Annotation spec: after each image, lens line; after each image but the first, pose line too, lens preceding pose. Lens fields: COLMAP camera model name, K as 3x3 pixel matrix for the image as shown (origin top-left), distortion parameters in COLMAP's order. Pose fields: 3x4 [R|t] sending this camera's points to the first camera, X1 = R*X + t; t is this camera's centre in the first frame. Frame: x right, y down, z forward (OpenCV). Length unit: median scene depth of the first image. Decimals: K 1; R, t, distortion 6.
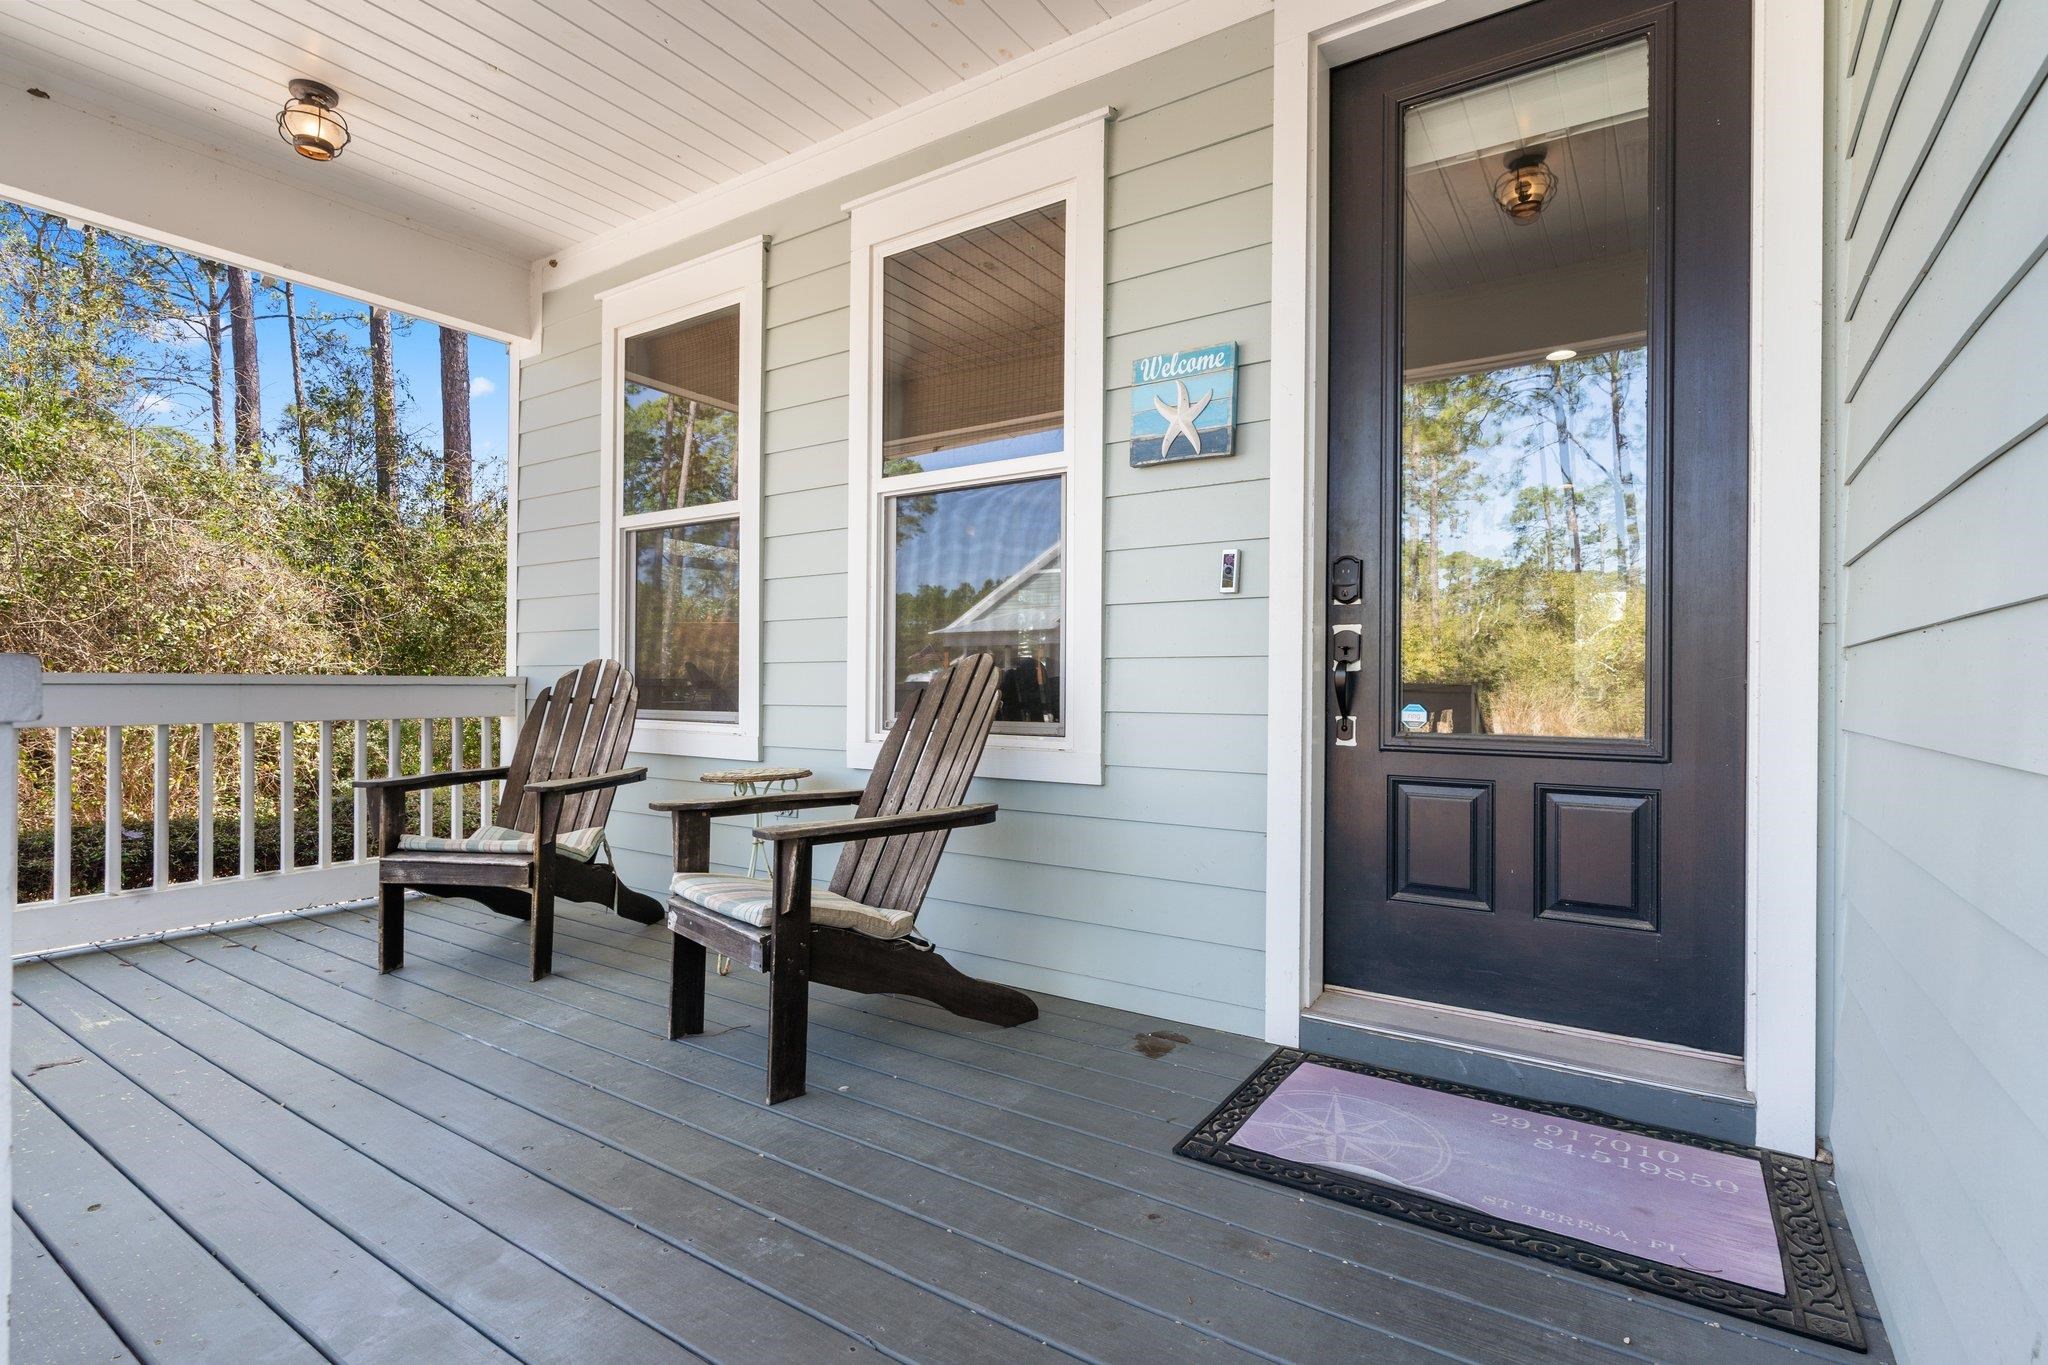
lens RADIAL K [[977.5, 0, 1017.3], [0, 977.5, 680.5], [0, 0, 1]] dist [0.002439, 0.000309]
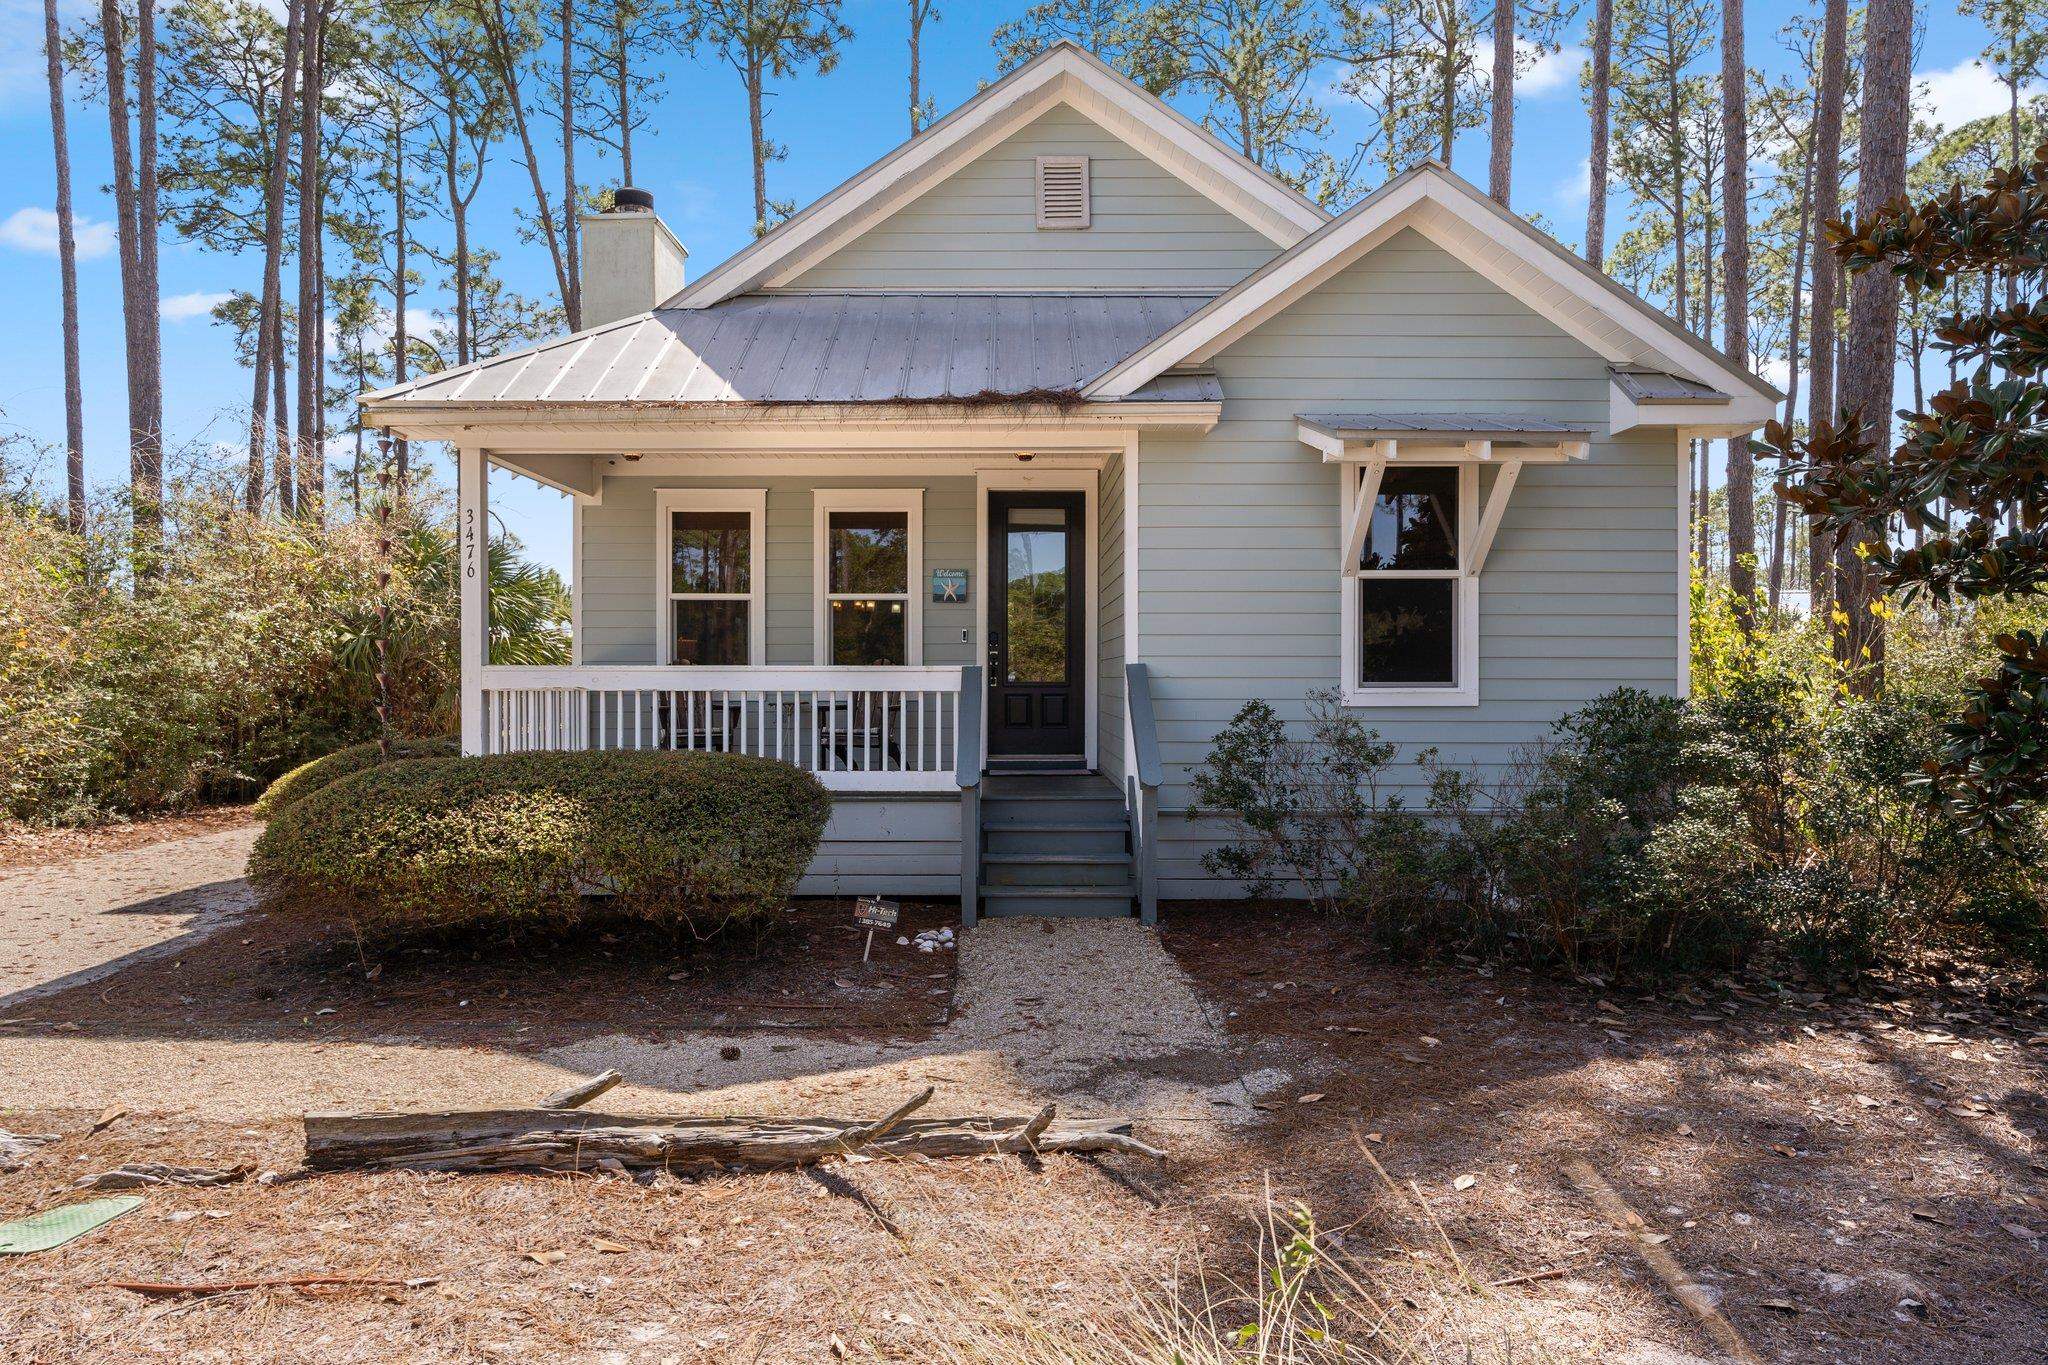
lens RADIAL K [[1252.7, 0, 1024.0], [0, 1252.7, 682.5], [0, 0, 1]] dist [-0.002954, -0.000434]
pose [[0.833375, -0.009441, 0.552628, -1.937569], [0.005896, 0.999949, 0.008190, 0.015554], [-0.552677, -0.003567, 0.833388, -2.635805]]
